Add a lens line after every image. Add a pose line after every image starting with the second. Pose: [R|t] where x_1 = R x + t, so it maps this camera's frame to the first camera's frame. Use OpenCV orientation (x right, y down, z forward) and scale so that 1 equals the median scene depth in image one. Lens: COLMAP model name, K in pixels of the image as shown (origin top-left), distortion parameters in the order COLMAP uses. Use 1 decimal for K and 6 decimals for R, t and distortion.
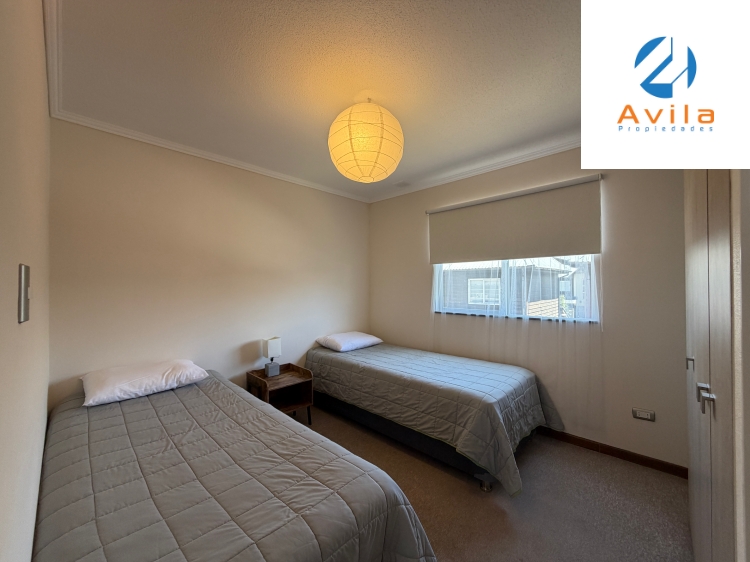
lens RADIAL K [[297.6, 0, 373.8], [0, 297.6, 282.7], [0, 0, 1]] dist [-0.000209, 0.000001]
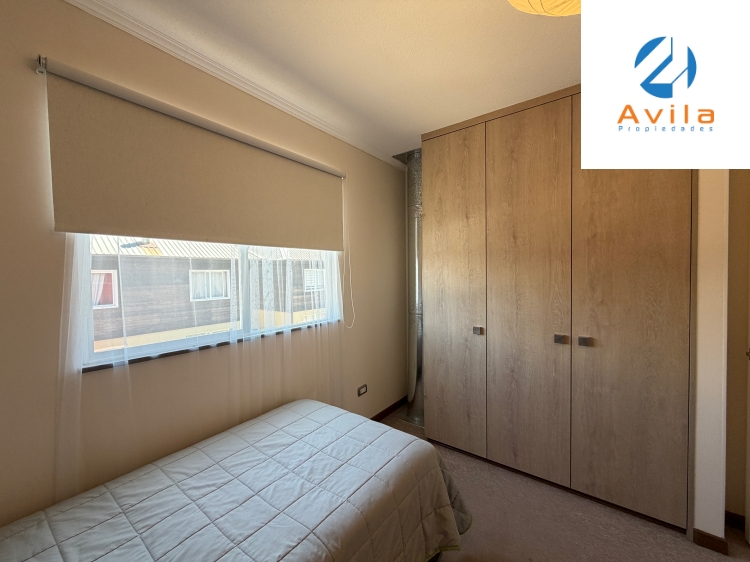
lens RADIAL K [[297.6, 0, 373.8], [0, 297.6, 282.7], [0, 0, 1]] dist [-0.000209, 0.000001]
pose [[-0.118160, -0.029743, 0.992549, -0.206179], [-0.000271, 0.999552, 0.029921, -0.017530], [-0.992995, 0.003266, -0.118115, 0.803370]]
